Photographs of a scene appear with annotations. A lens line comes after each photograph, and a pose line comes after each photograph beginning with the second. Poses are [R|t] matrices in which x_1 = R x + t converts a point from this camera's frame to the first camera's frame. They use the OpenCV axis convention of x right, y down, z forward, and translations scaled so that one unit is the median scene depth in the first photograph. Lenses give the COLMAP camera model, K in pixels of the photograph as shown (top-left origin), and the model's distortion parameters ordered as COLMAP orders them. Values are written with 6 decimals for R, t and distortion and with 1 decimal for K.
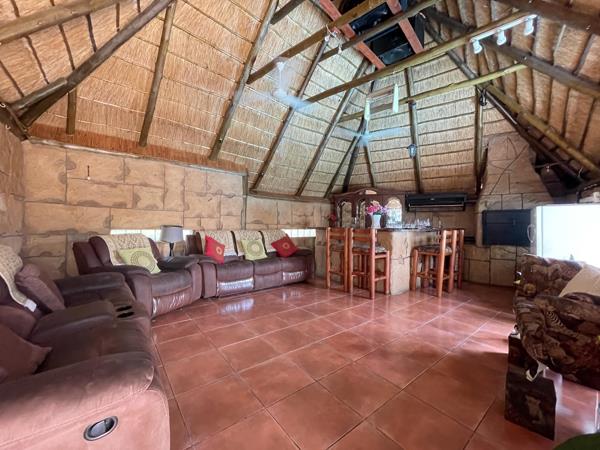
lens RADIAL K [[243.2, 0, 299.9], [0, 243.2, 224.5], [0, 0, 1]] dist [-0.003395, -0.000238]
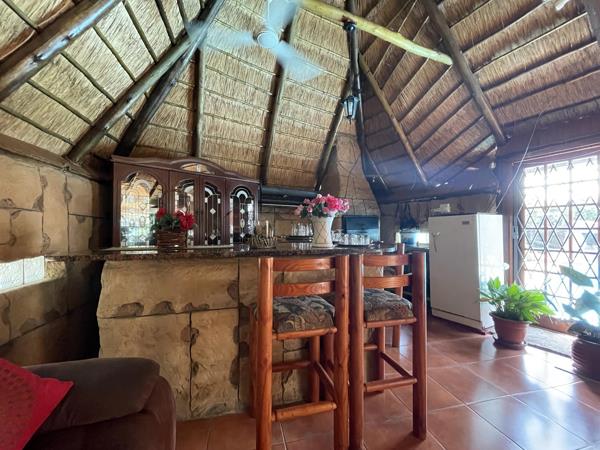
lens RADIAL K [[243.2, 0, 299.8], [0, 243.2, 224.4], [0, 0, 1]] dist [-0.003395, -0.000238]
pose [[0.406479, 0.003287, 0.913654, -0.080509], [0.009466, 0.999925, -0.007808, -0.013676], [-0.913611, 0.011823, 0.406417, 0.598297]]
